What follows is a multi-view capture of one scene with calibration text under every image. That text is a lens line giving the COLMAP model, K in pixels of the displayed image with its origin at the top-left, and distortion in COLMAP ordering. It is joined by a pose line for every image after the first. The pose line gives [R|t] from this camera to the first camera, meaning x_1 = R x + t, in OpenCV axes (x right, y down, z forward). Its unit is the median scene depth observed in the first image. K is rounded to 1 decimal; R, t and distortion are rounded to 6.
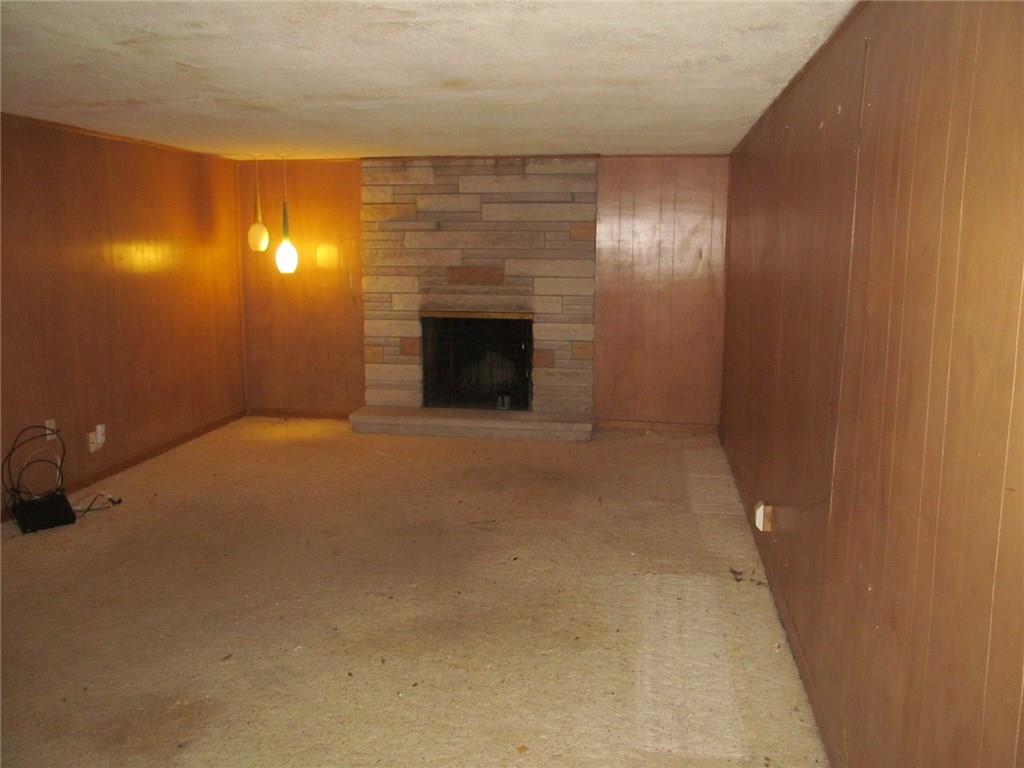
lens RADIAL K [[861.8, 0, 512.4], [0, 861.8, 380.9], [0, 0, 1]] dist [-0.046316, -0.001944]
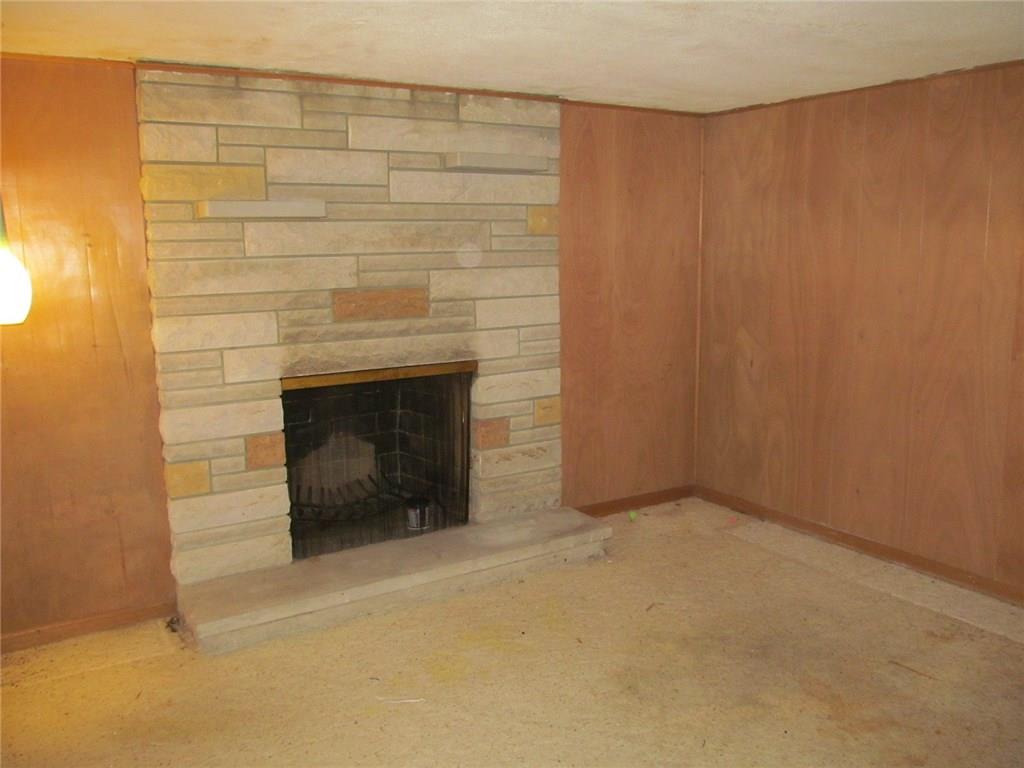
lens RADIAL K [[861.8, 0, 511.0], [0, 861.8, 387.1], [0, 0, 1]] dist [-0.046316, -0.001944]
pose [[0.747313, -0.124697, 0.652667, -0.343999], [0.120604, 0.991373, 0.051316, -0.087757], [-0.653435, 0.040365, 0.755905, 0.538033]]
